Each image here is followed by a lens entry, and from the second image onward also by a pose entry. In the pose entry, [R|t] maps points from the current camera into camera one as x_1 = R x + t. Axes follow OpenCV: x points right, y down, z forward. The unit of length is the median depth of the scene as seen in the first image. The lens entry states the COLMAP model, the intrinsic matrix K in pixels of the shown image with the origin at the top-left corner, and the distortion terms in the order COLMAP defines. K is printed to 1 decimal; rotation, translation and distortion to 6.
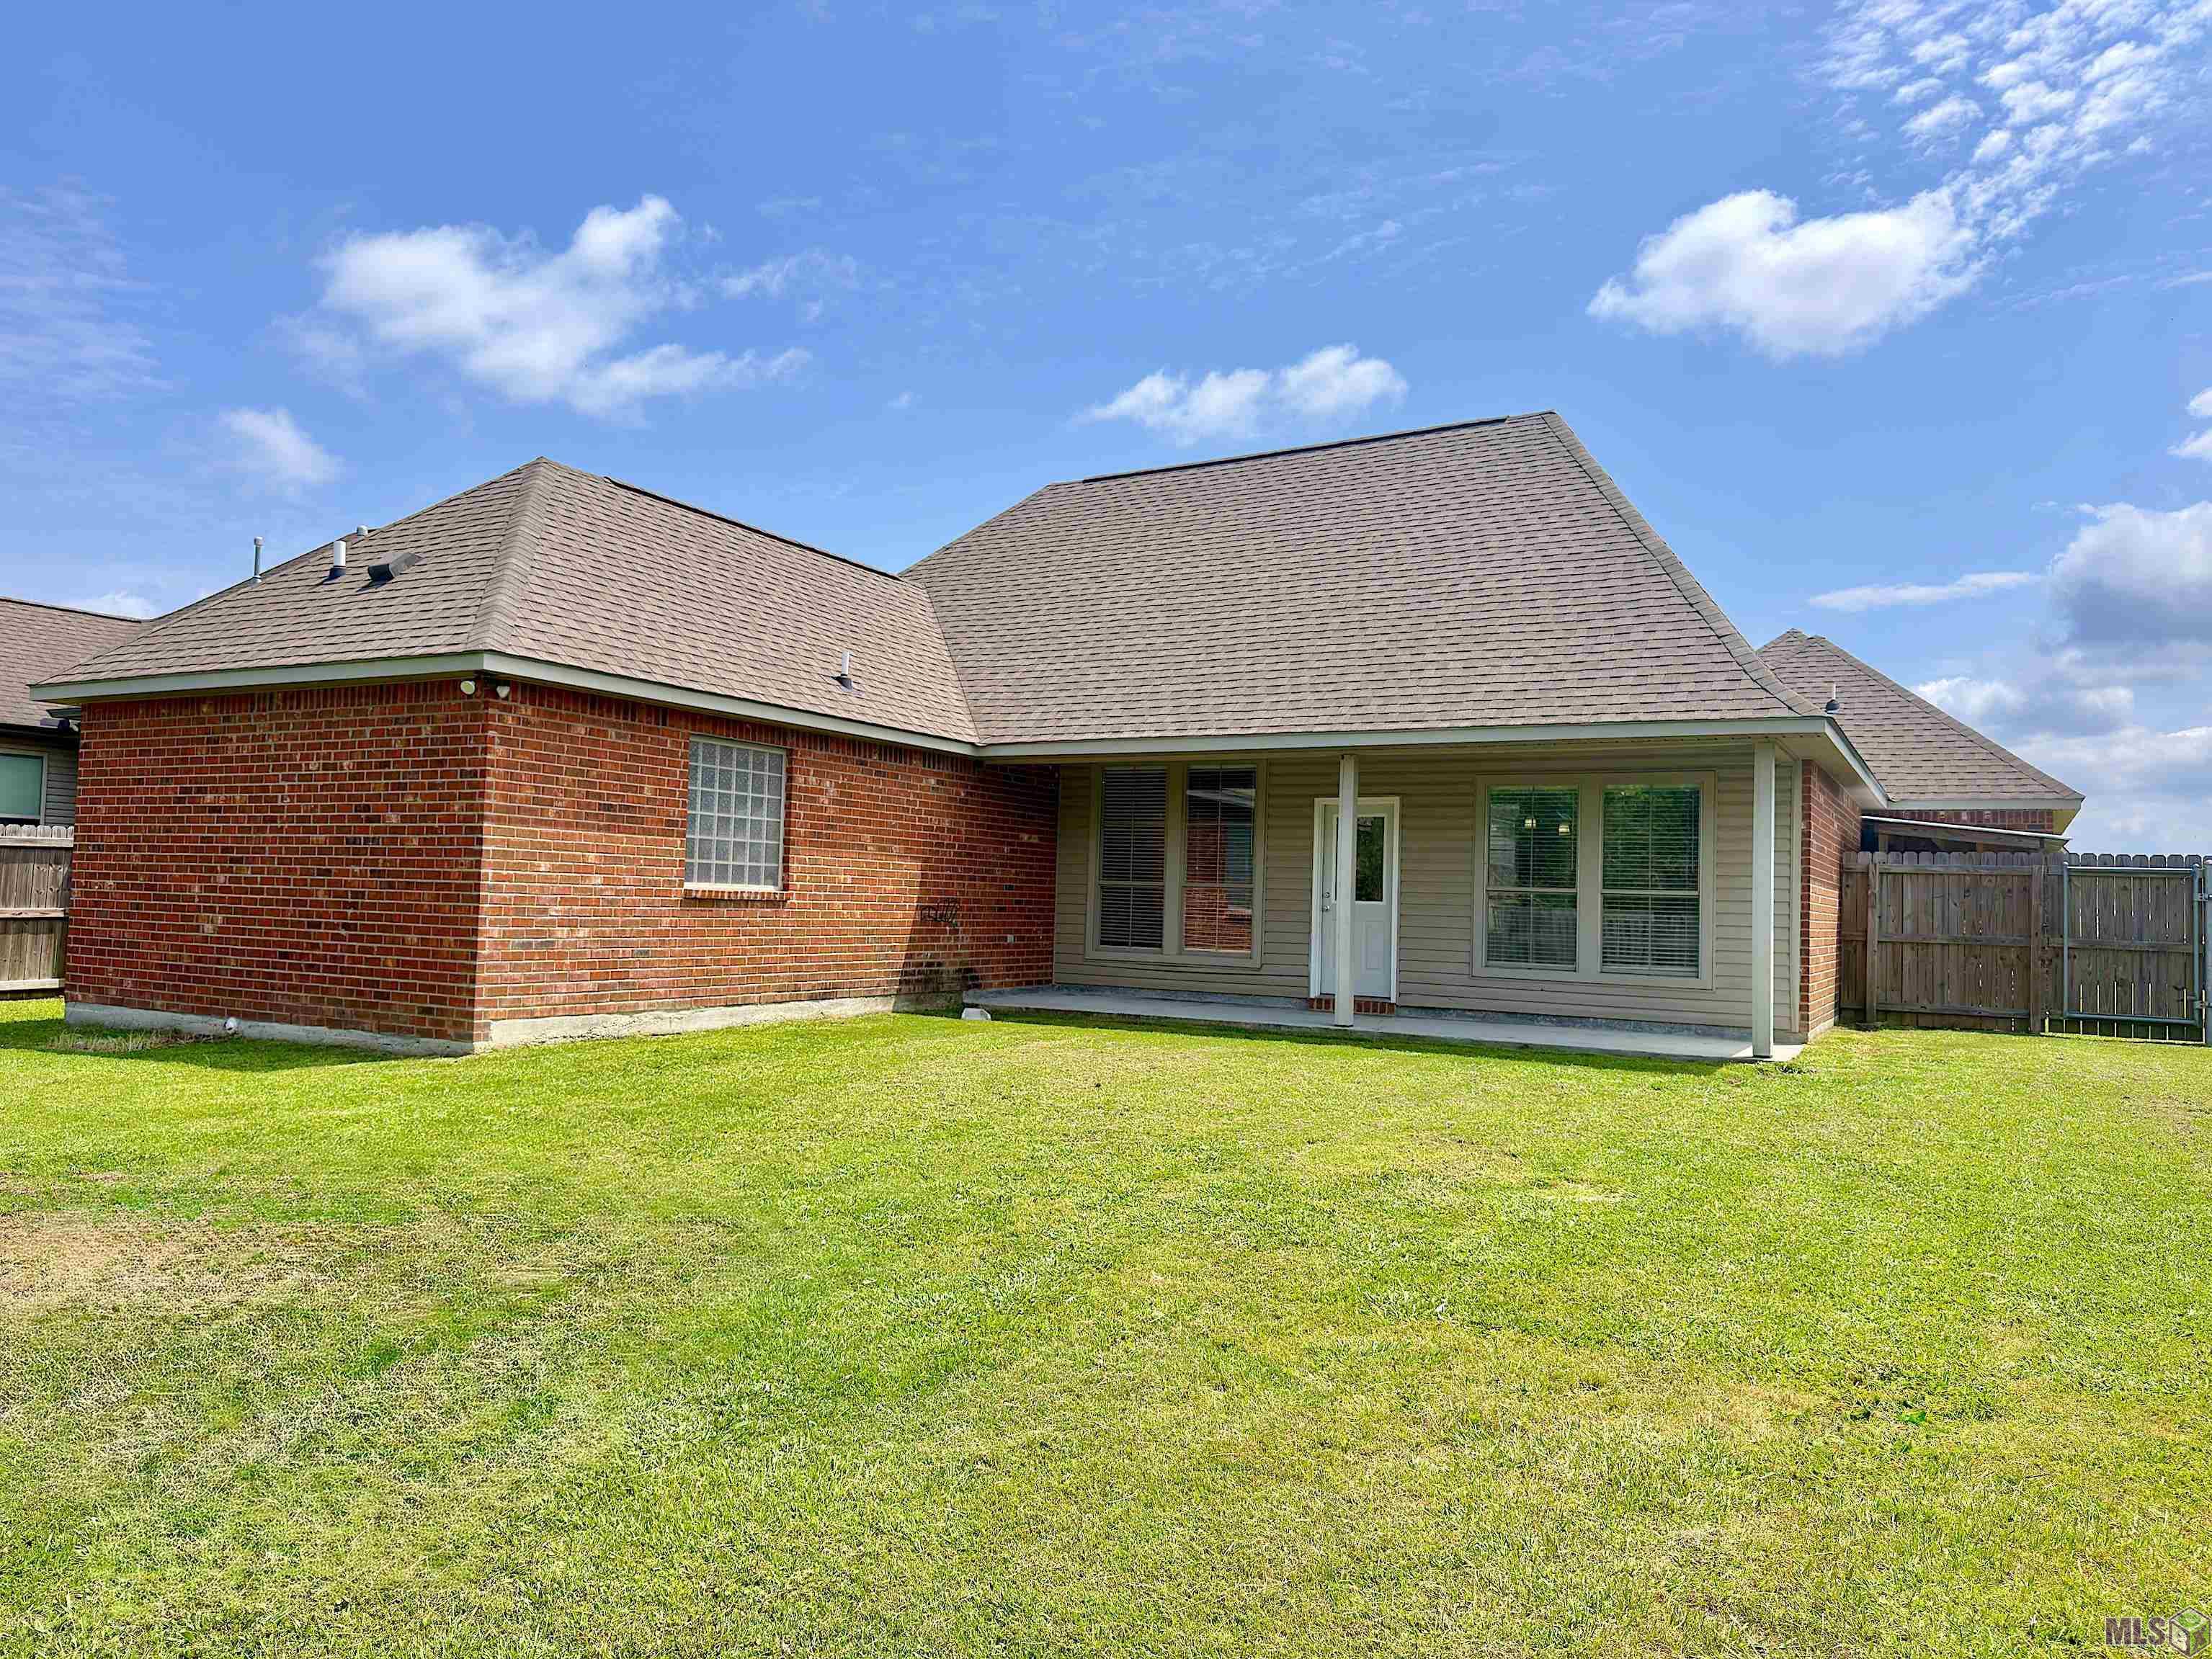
lens RADIAL K [[1537.8, 0, 1086.7], [0, 1537.8, 833.5], [0, 0, 1]] dist [0.078011, -0.096992]
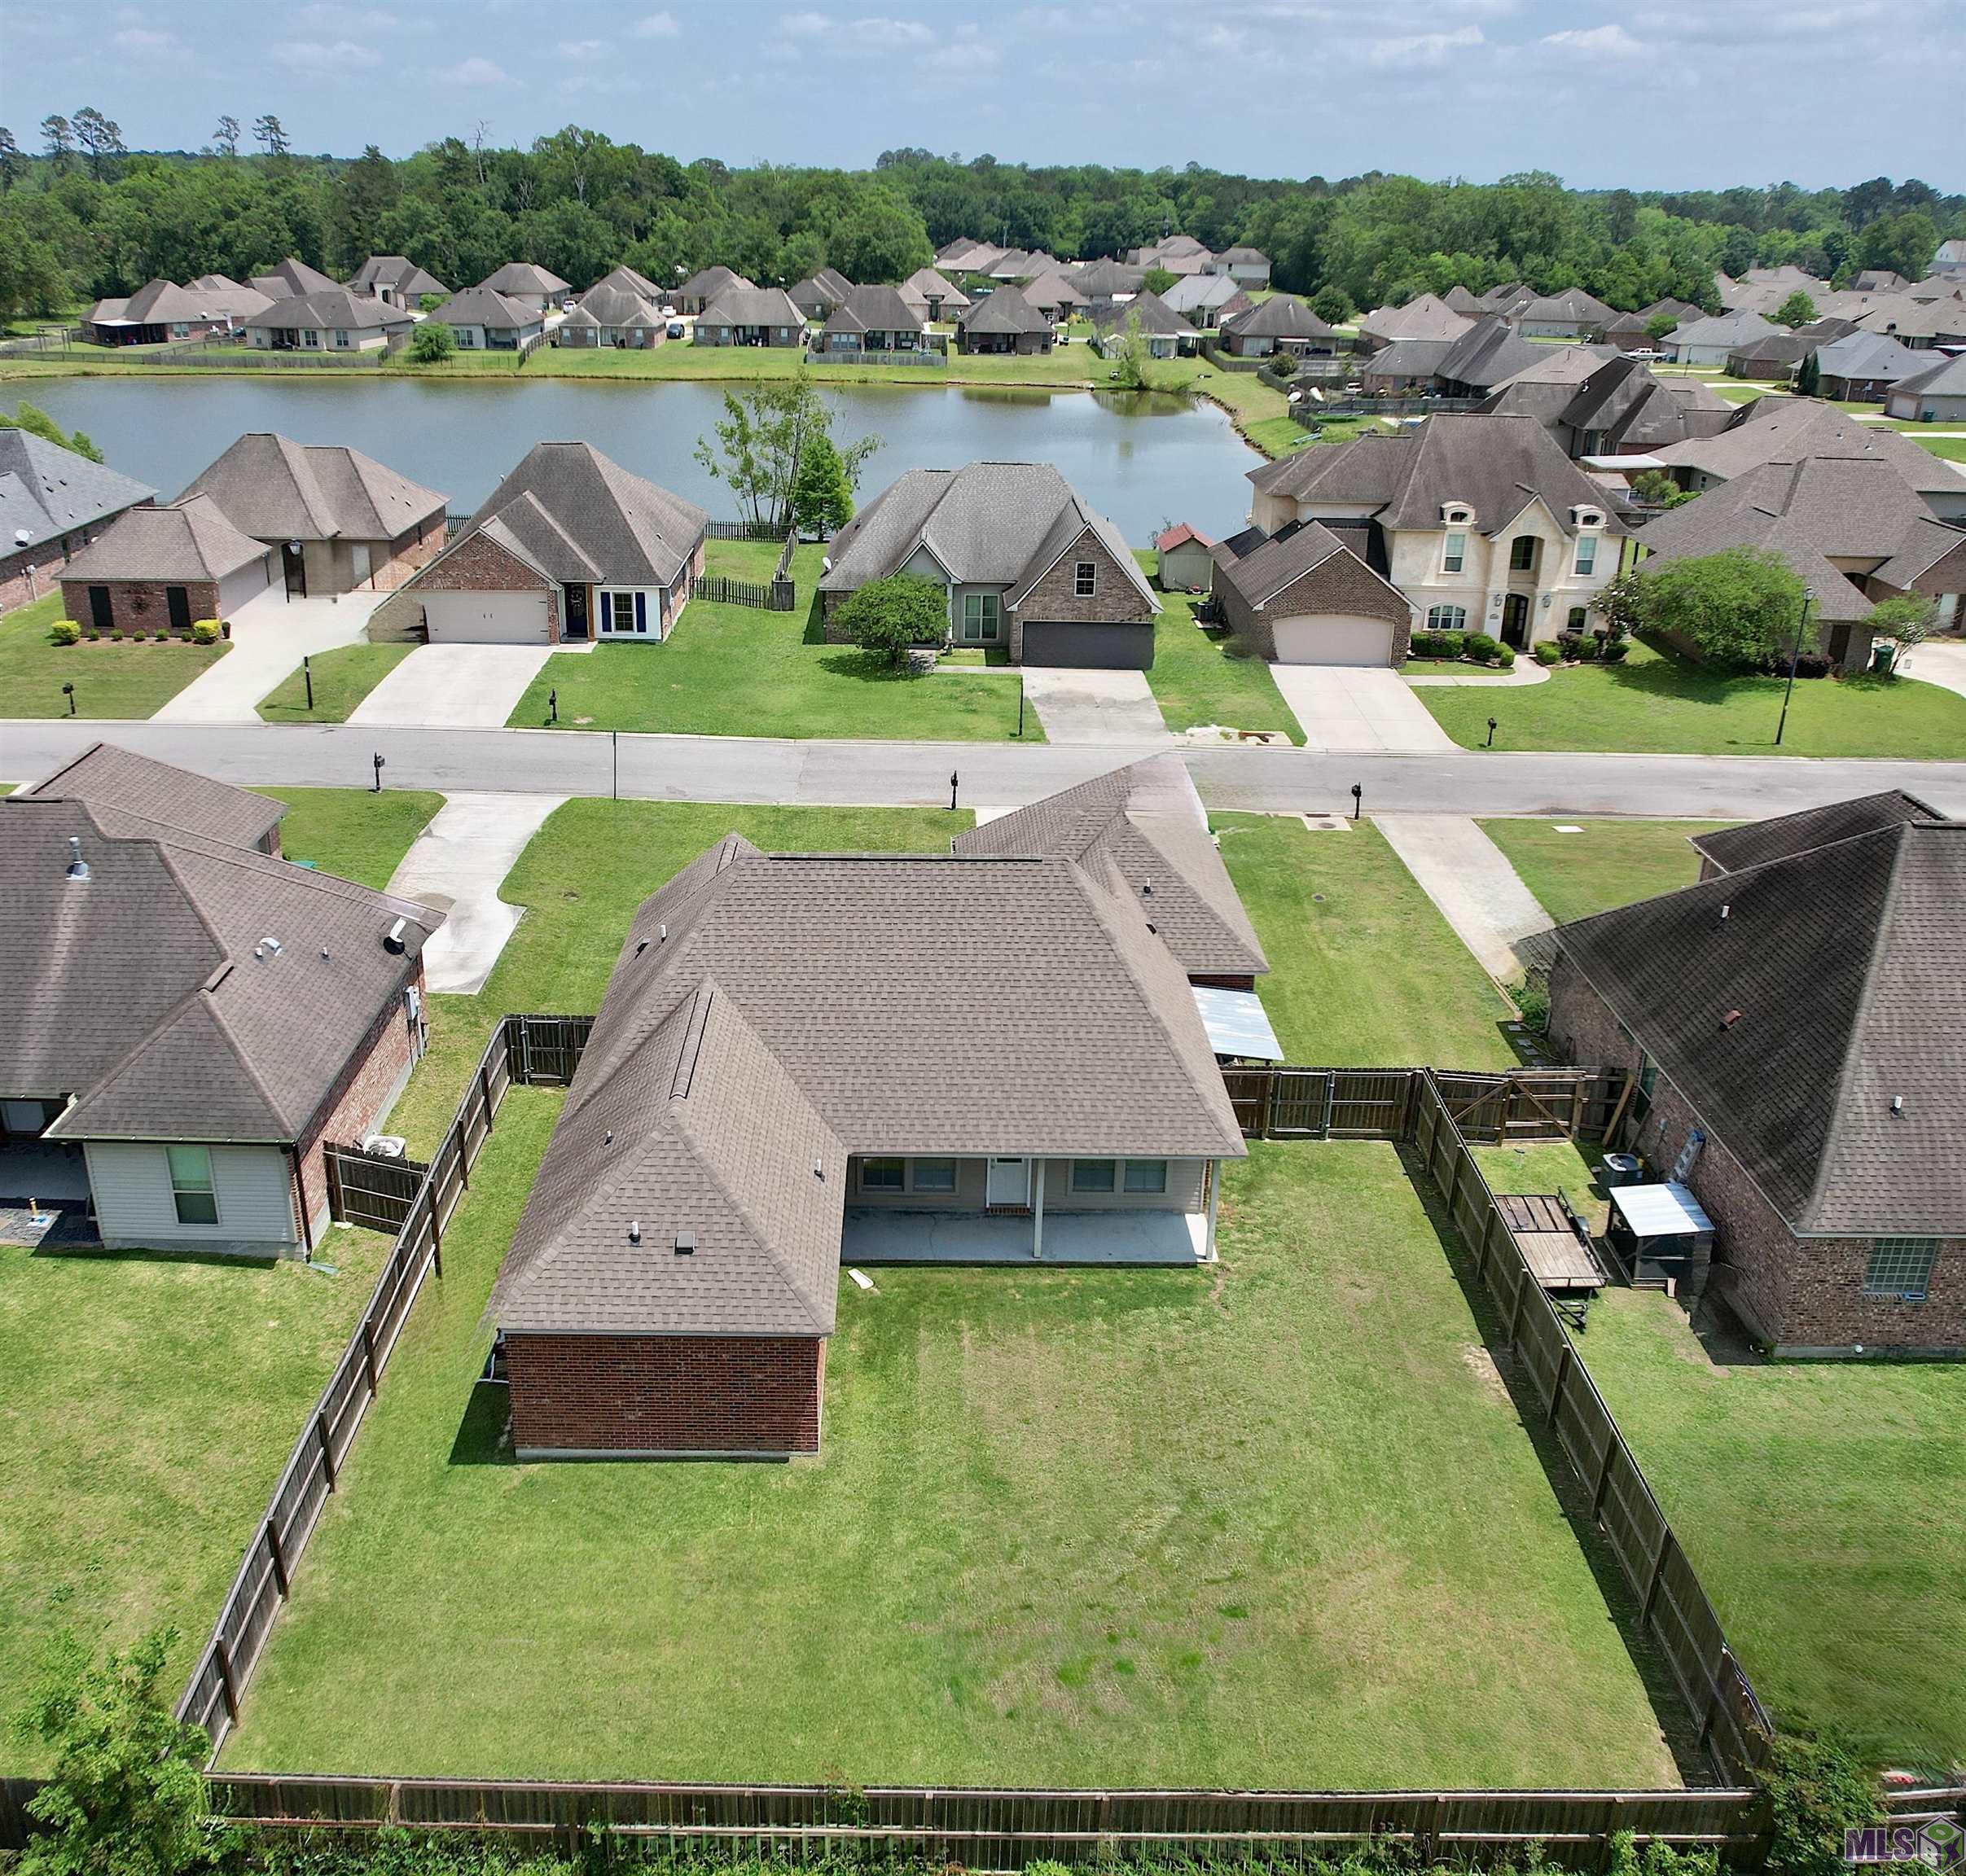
lens RADIAL K [[1813.0, 0, 936.9], [0, 1813.0, 944.9], [0, 0, 1]] dist [-0.074878, 0.067526]
pose [[0.861941, -0.212726, 0.460223, -1.082484], [-0.012529, 0.898508, 0.438778, -1.447711], [-0.506854, -0.383967, 0.771796, -0.777215]]
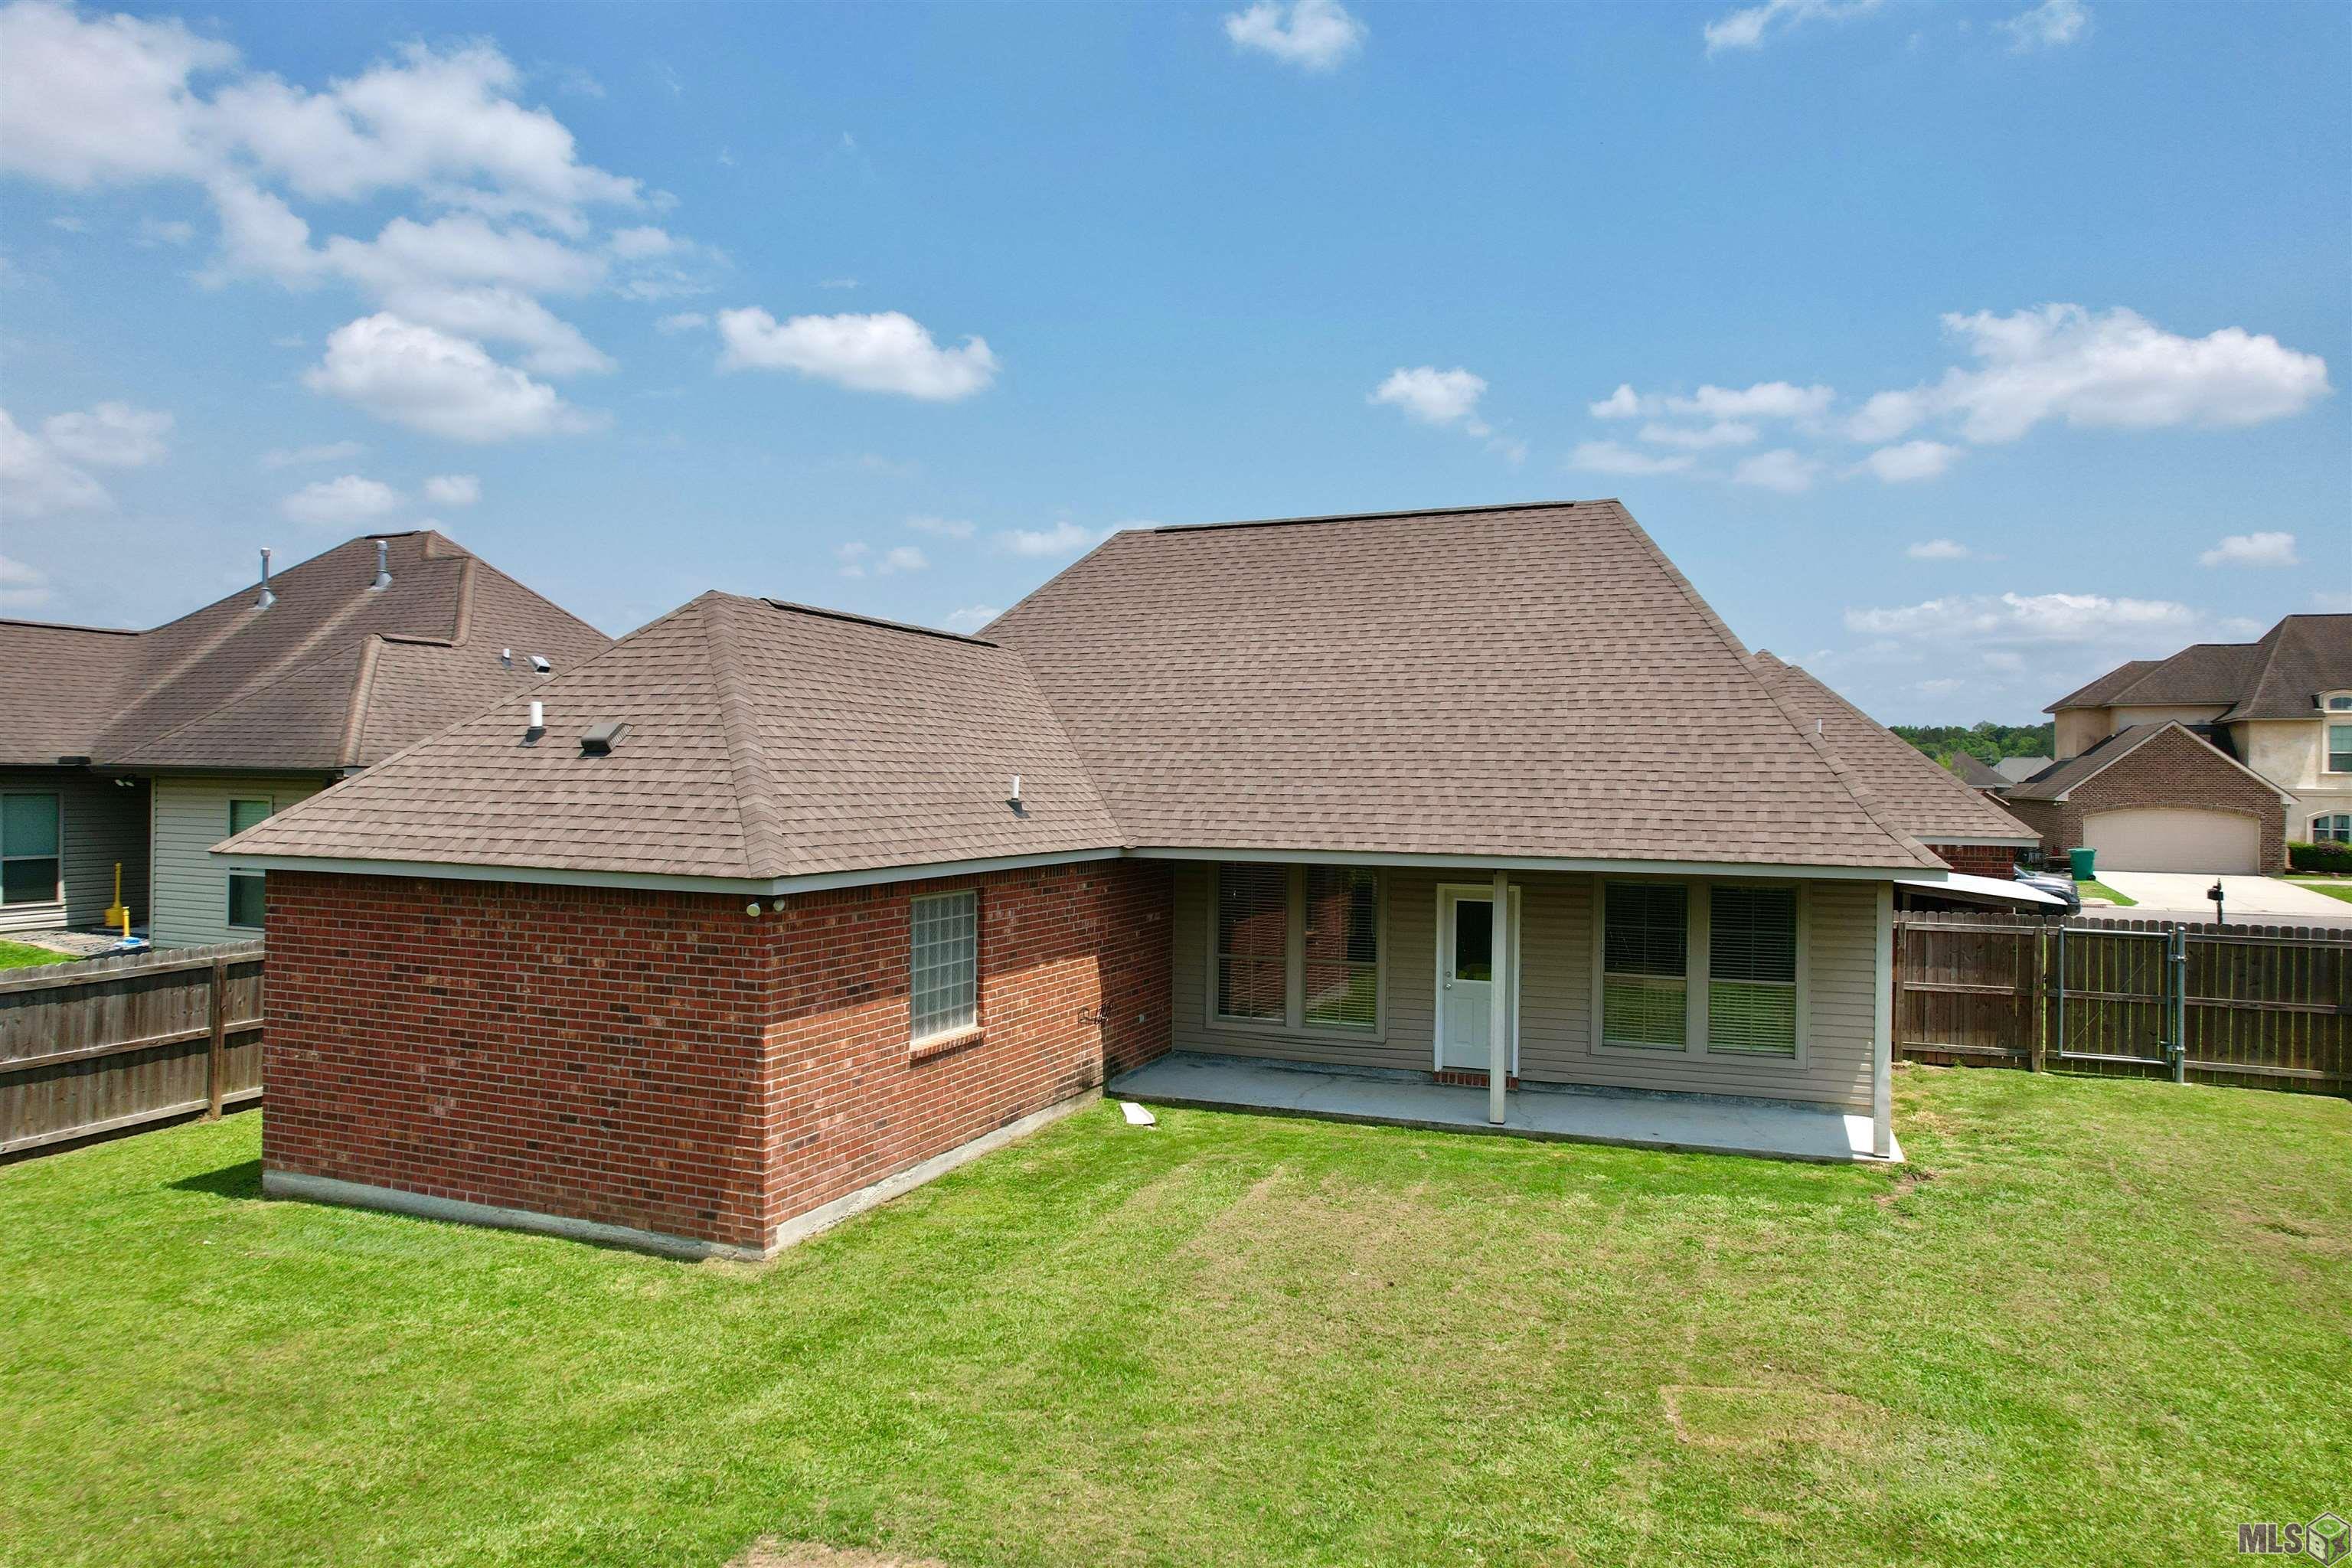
lens RADIAL K [[1514.3, 0, 1166.3], [0, 1514.3, 778.5], [0, 0, 1]] dist [-0.083132, 0.072440]
pose [[0.990329, -0.019937, 0.137302, -0.206697], [0.013487, 0.998768, 0.047750, -0.172048], [-0.138085, -0.045436, 0.989378, 0.004371]]
